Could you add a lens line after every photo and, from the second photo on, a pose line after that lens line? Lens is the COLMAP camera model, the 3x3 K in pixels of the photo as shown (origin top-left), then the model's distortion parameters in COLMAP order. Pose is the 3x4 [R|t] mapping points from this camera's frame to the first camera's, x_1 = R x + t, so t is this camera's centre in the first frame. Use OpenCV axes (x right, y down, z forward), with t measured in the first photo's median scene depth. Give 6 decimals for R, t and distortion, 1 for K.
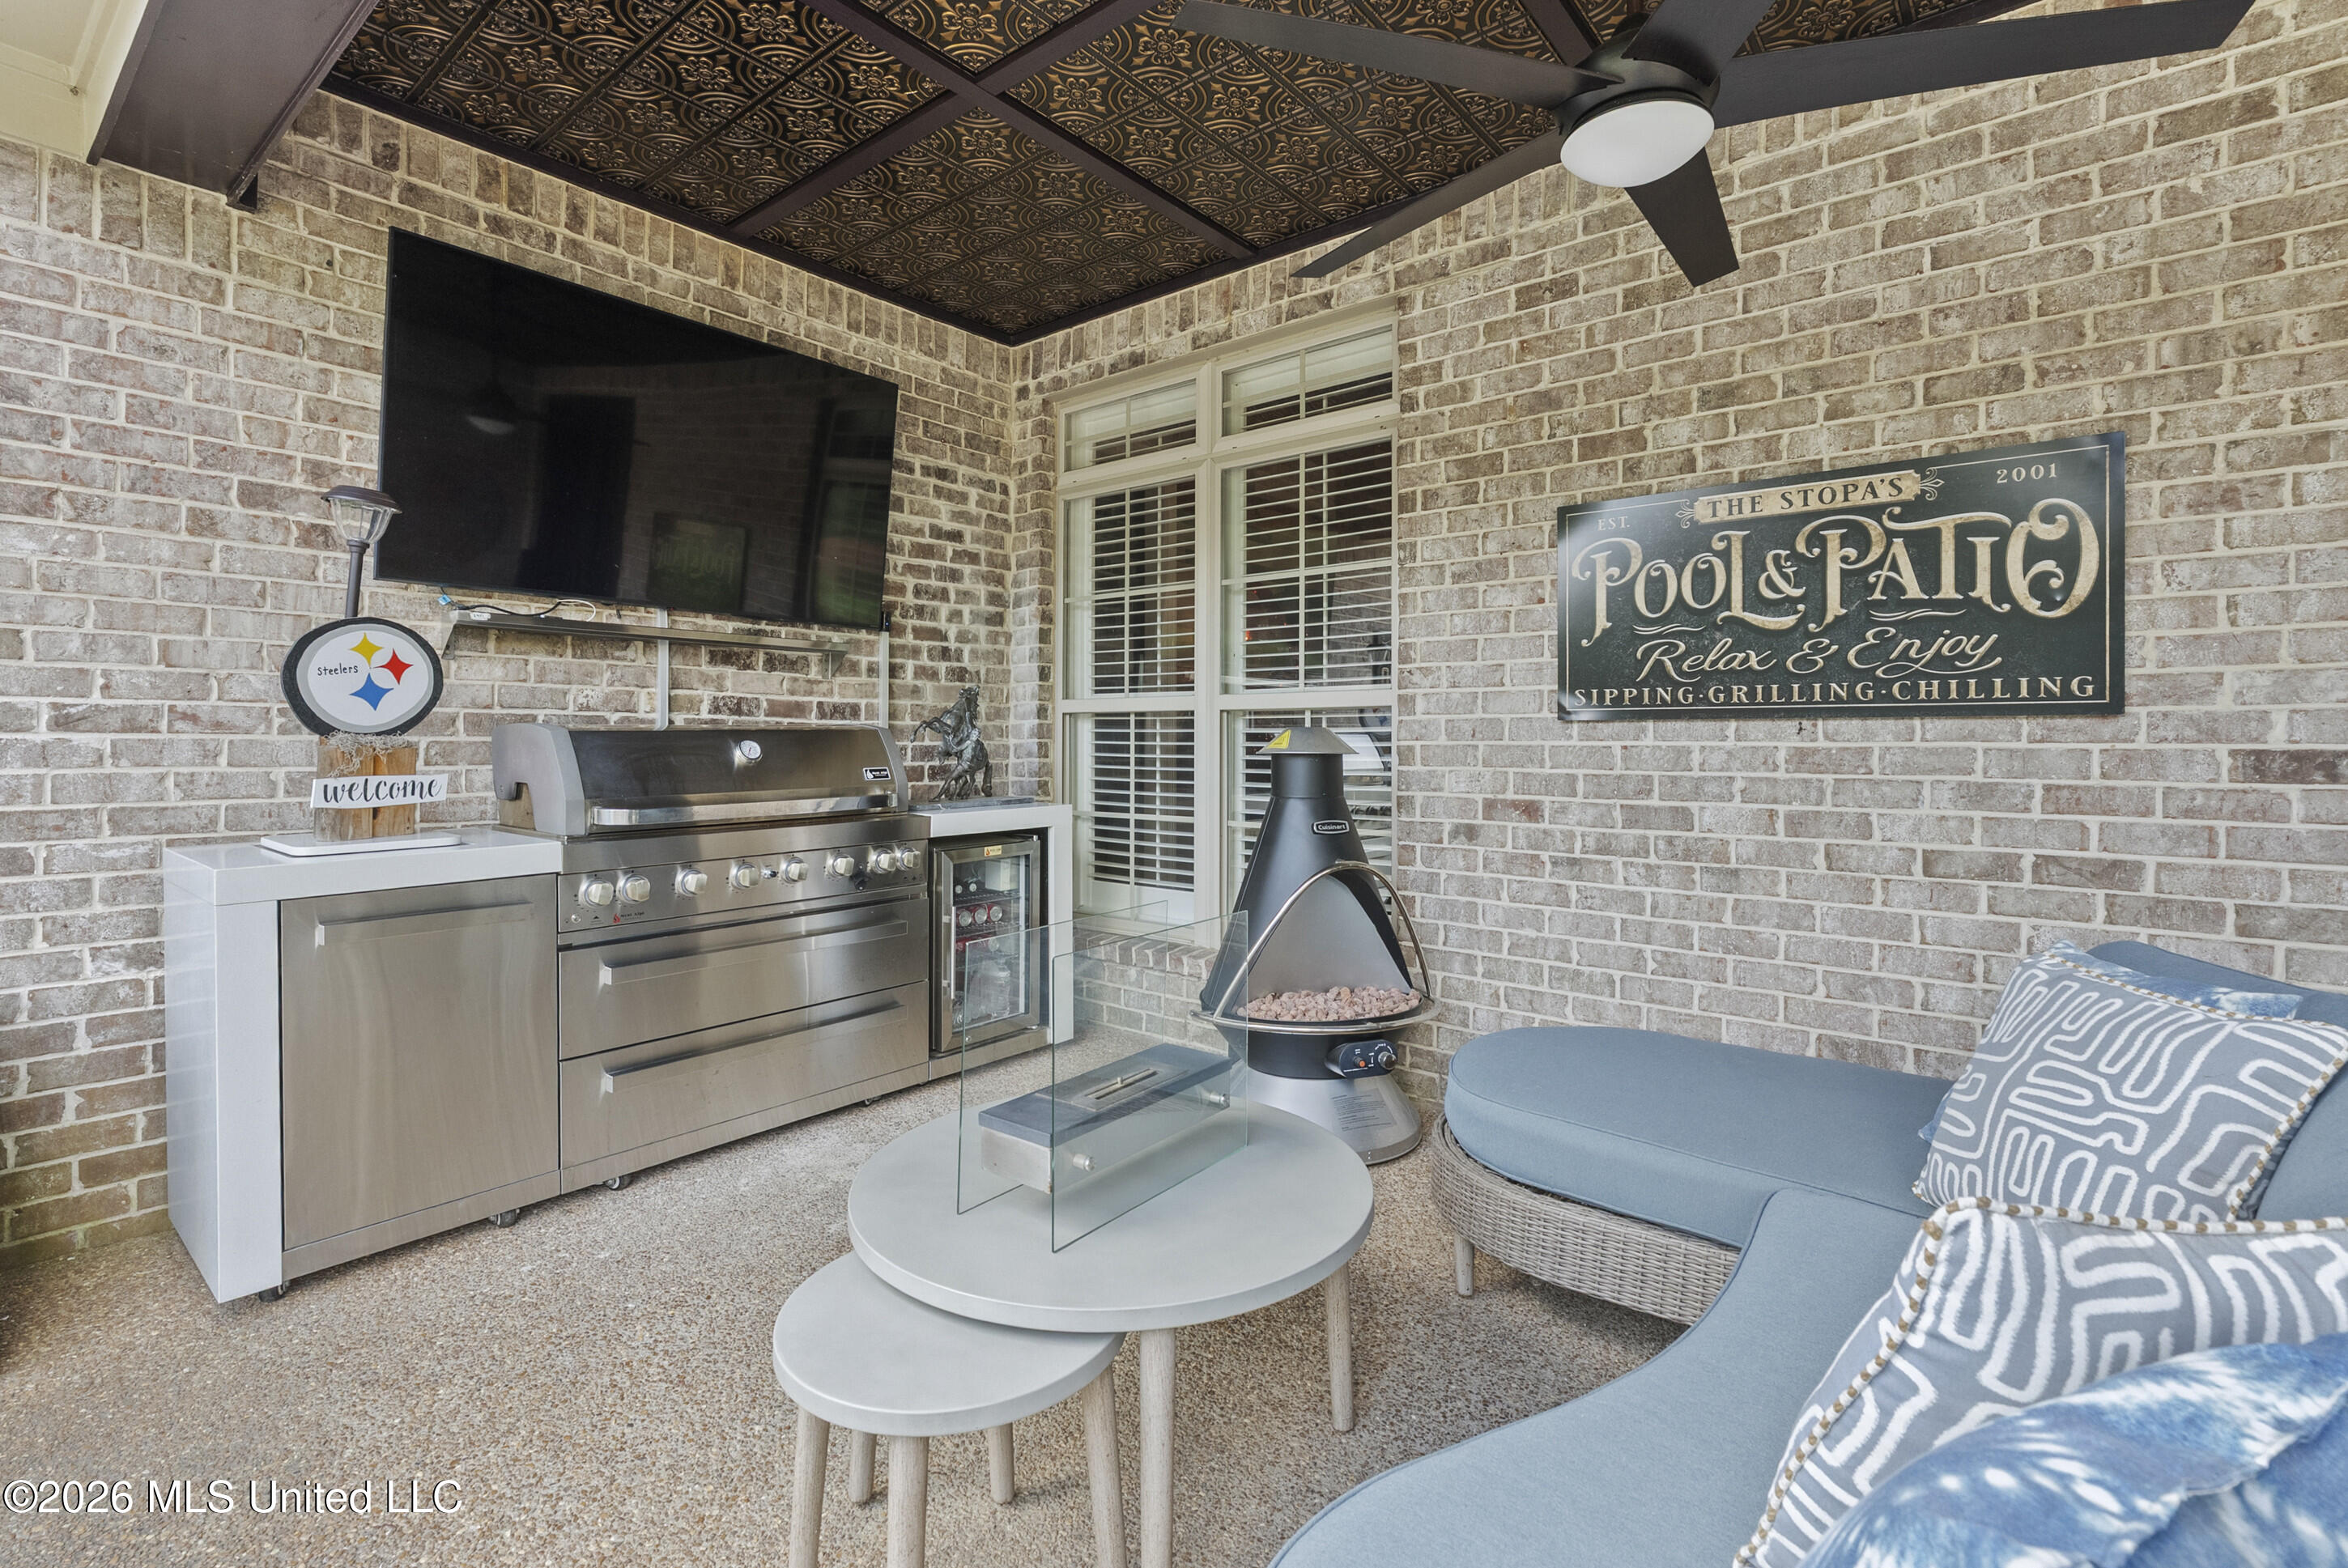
lens RADIAL K [[1069.4, 0, 1165.0], [0, 1069.4, 731.5], [0, 0, 1]] dist [-0.010017, 0.002242]
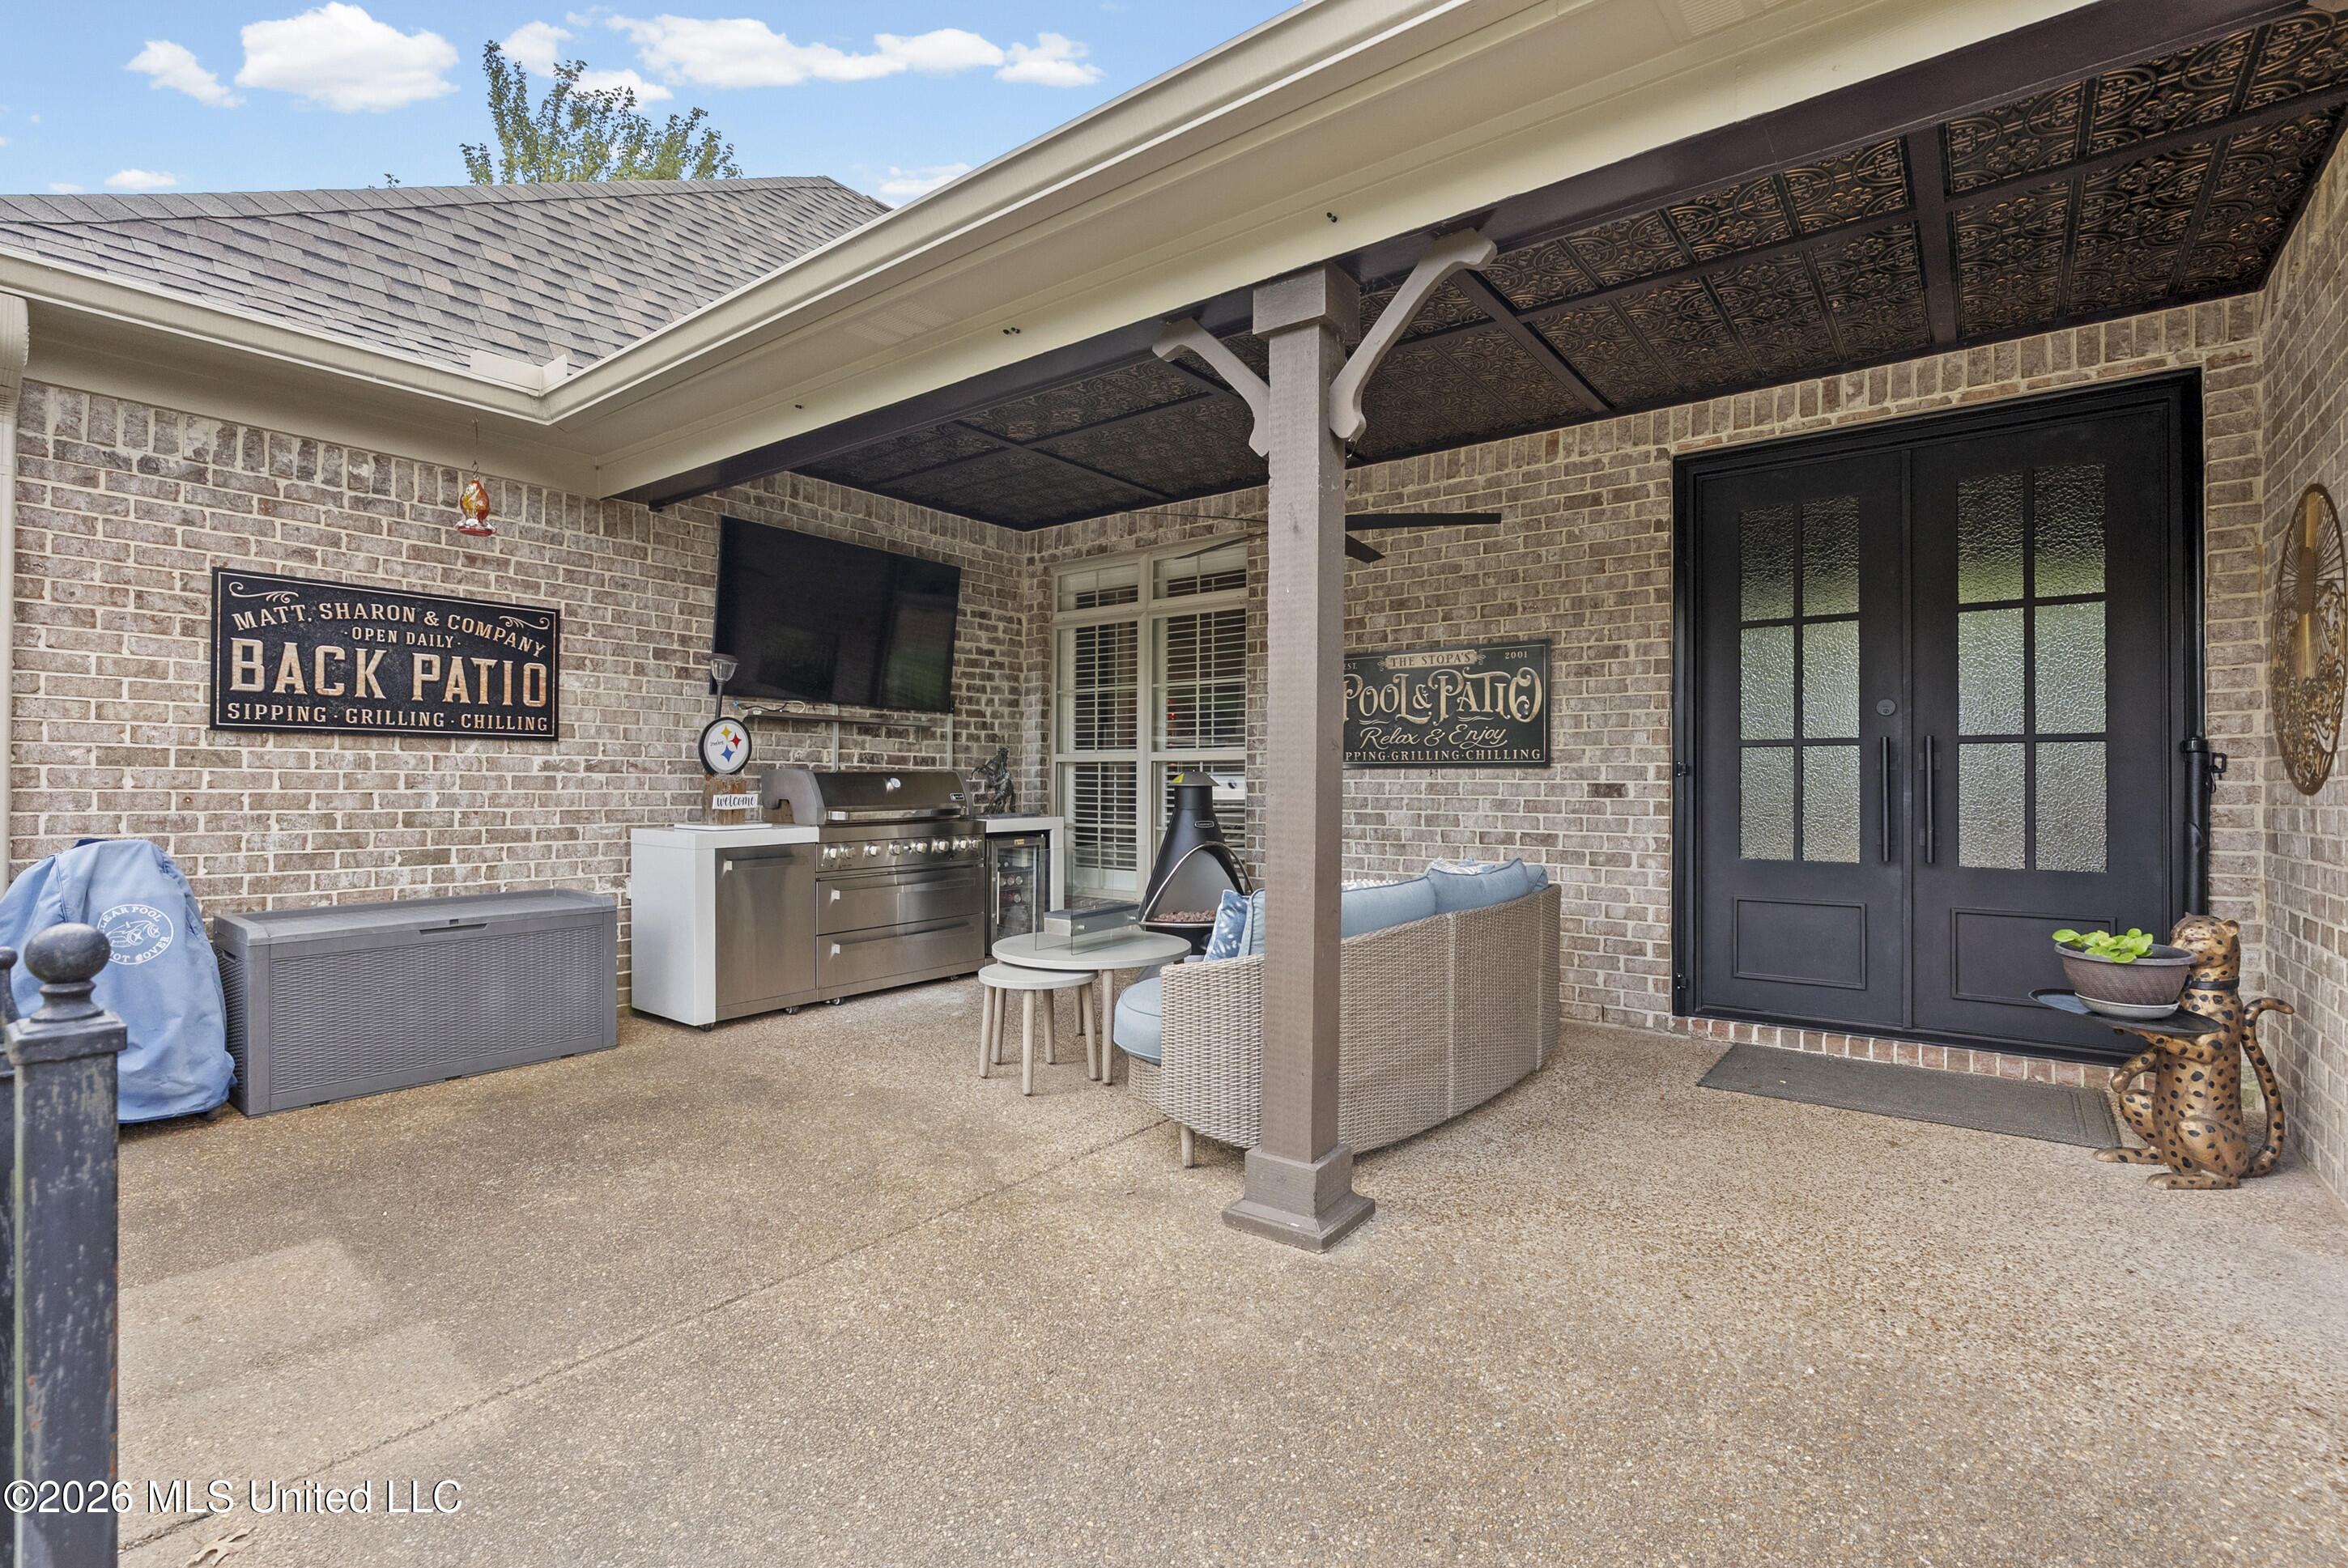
lens RADIAL K [[1069.4, 0, 1164.9], [0, 1069.4, 766.7], [0, 0, 1]] dist [-0.010017, 0.002242]
pose [[0.999517, 0.003092, 0.030928, 0.027303], [-0.002879, 0.999972, -0.006914, 0.000232], [-0.030948, 0.006822, 0.999498, -0.910724]]
